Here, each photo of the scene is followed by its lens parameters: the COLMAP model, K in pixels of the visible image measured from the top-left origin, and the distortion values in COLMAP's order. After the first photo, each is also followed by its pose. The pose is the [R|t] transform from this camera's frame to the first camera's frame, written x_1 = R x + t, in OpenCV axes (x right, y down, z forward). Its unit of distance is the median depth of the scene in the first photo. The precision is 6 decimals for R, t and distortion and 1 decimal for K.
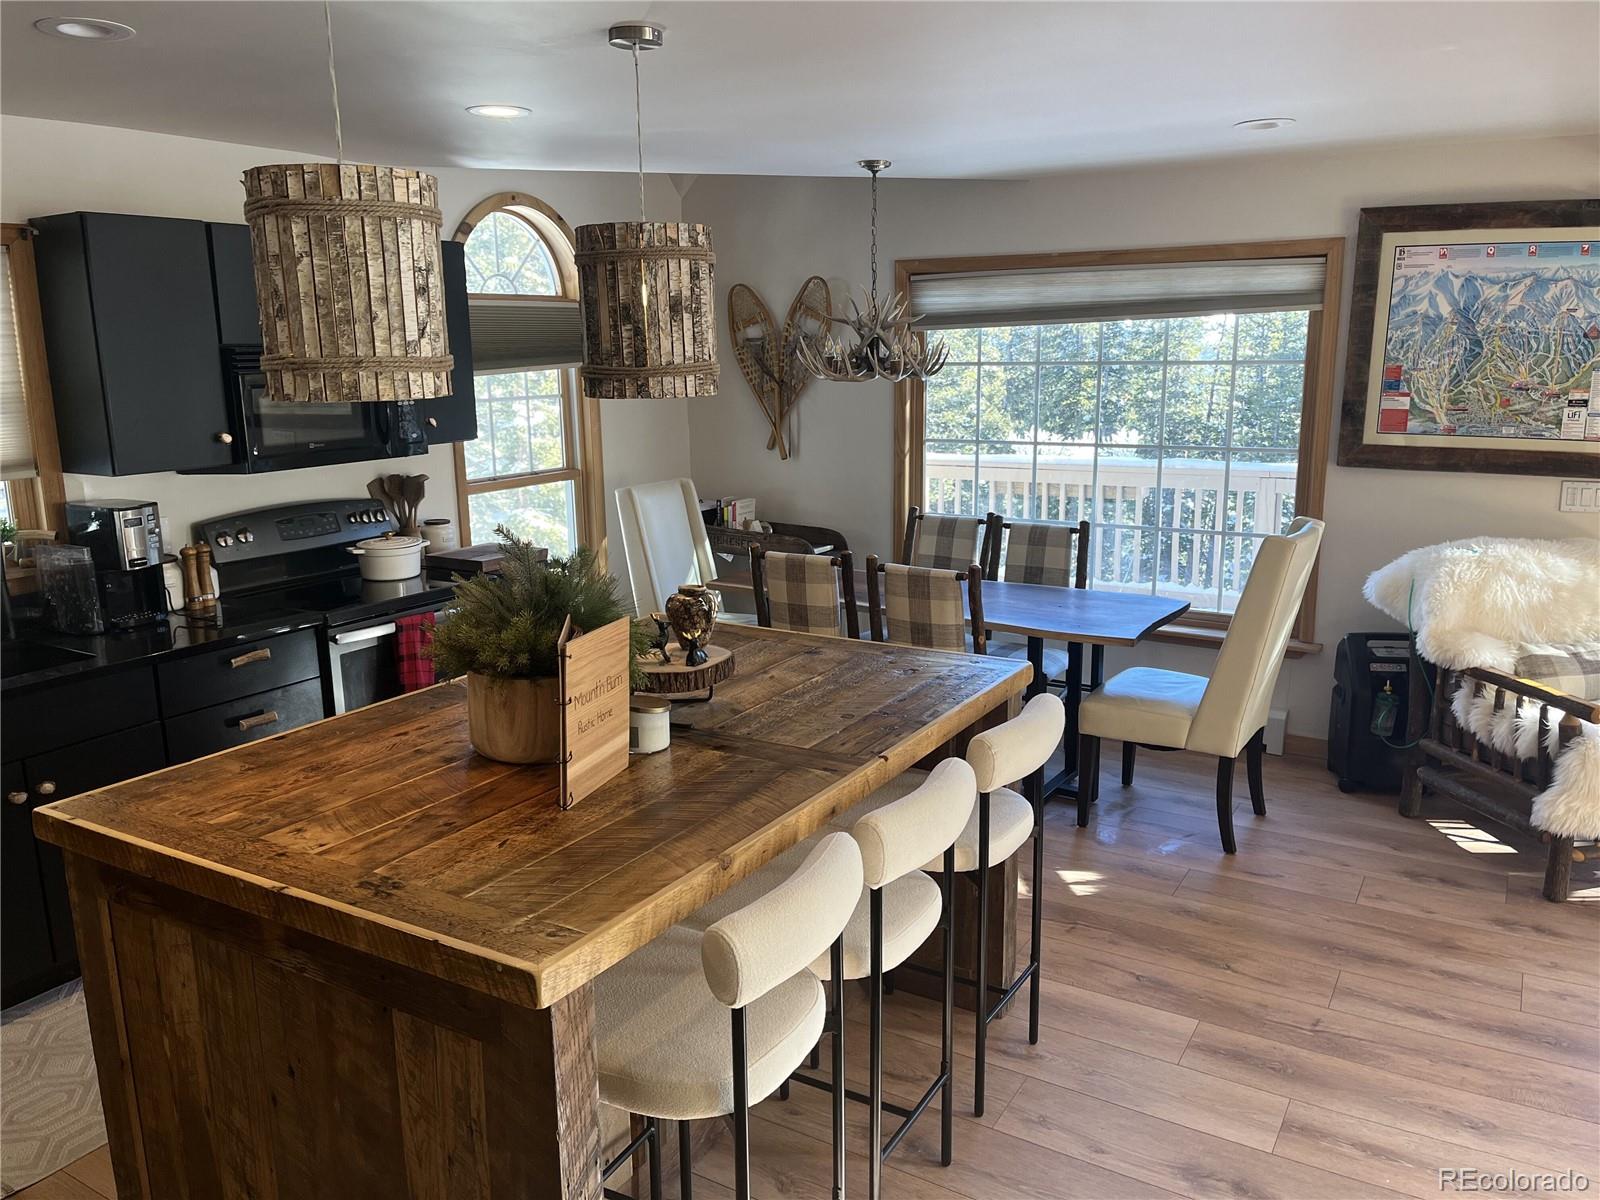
lens RADIAL K [[1212.4, 0, 796.9], [0, 1212.4, 593.1], [0, 0, 1]] dist [0.070854, -0.100778]
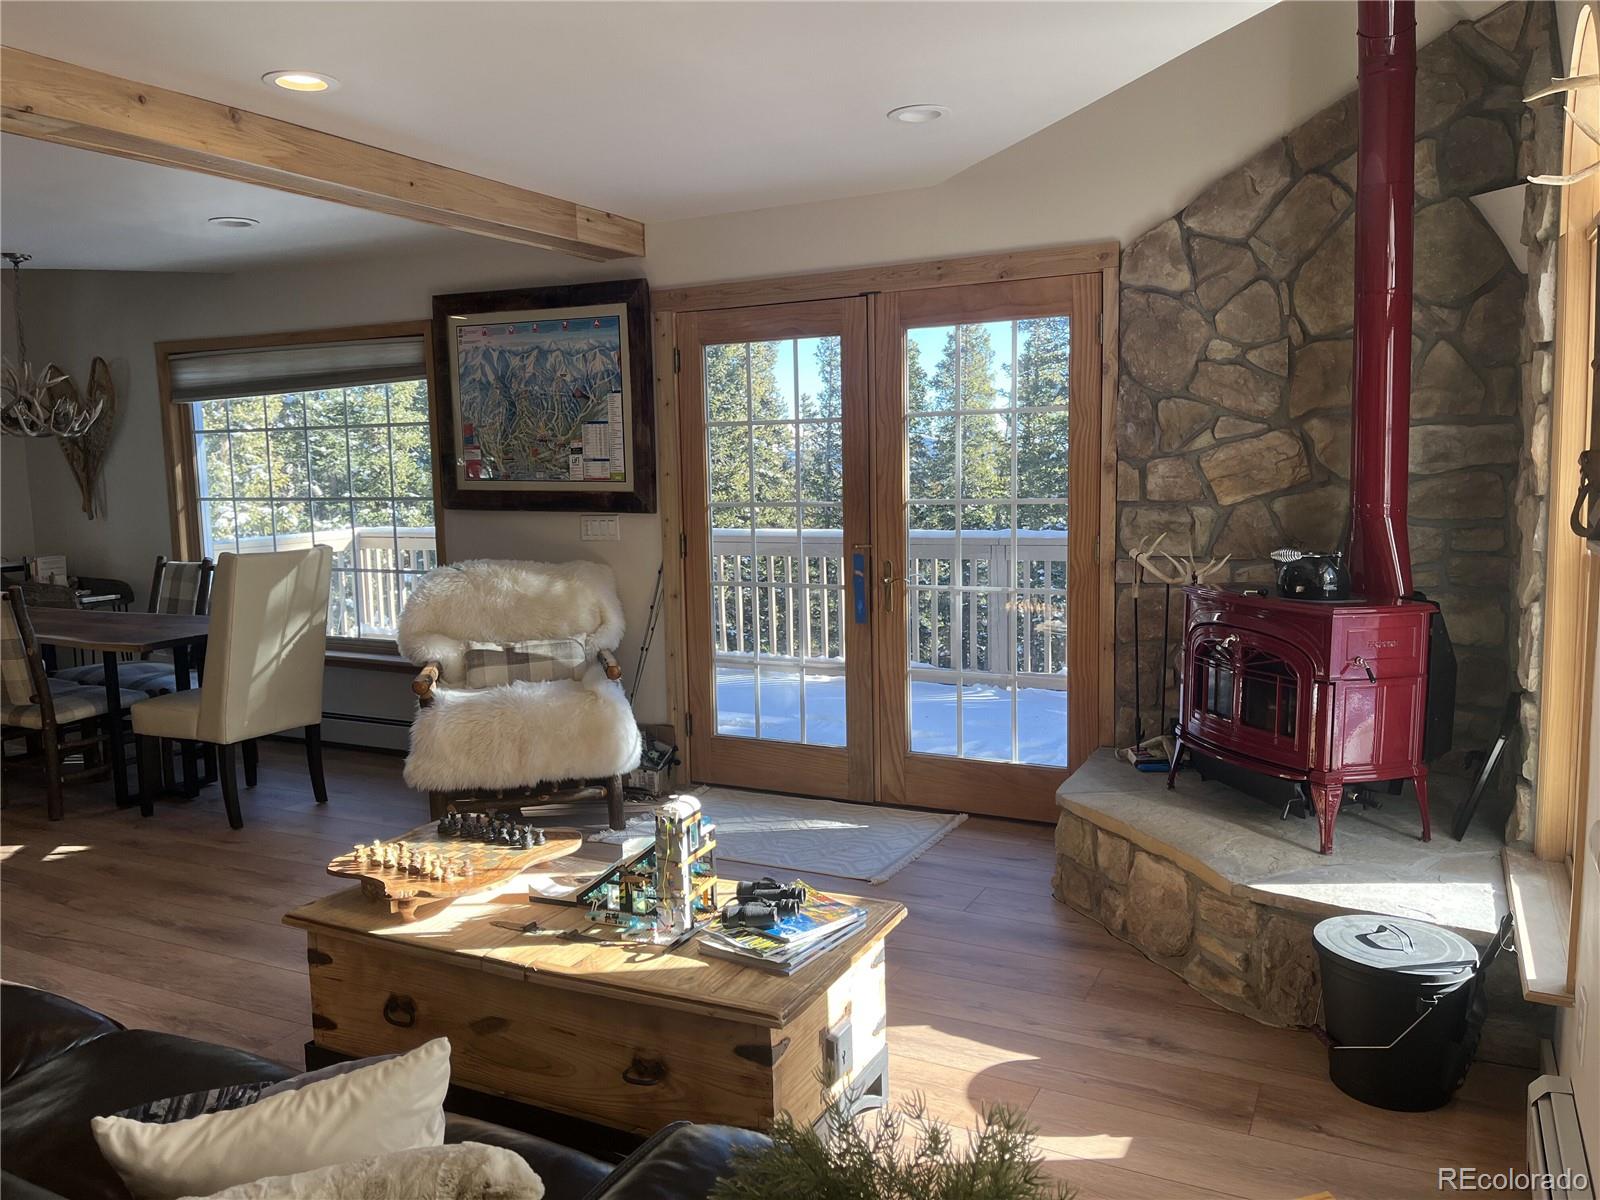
lens RADIAL K [[1212.4, 0, 796.2], [0, 1212.4, 594.2], [0, 0, 1]] dist [0.070854, -0.100778]
pose [[0.997364, -0.015666, 0.070851, 0.737226], [0.022151, 0.995540, -0.091700, 0.099437], [-0.069099, 0.093028, 0.993263, -0.197889]]
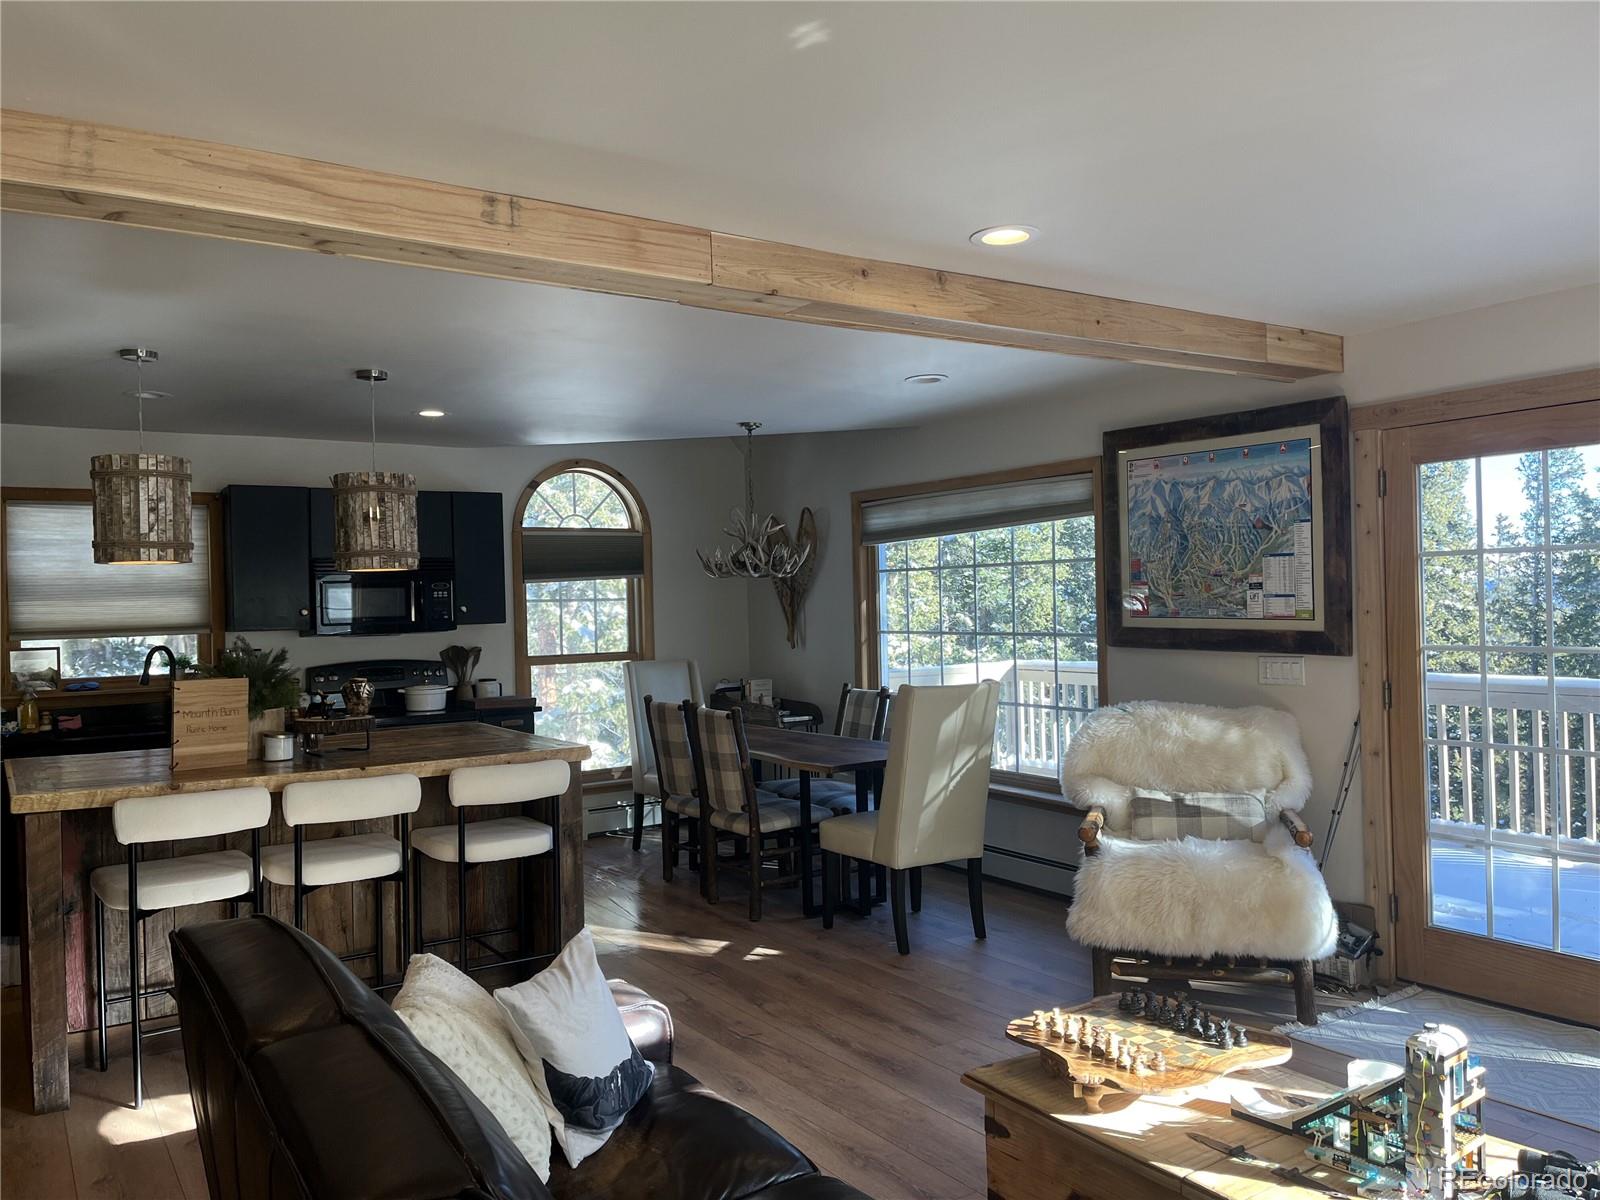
lens RADIAL K [[1212.4, 0, 789.8], [0, 1212.4, 597.9], [0, 0, 1]] dist [0.070854, -0.100778]
pose [[0.902708, -0.008725, -0.430166, 0.704087], [-0.076600, 0.980563, -0.180635, 0.086416], [0.423381, 0.196012, 0.884493, -0.158173]]
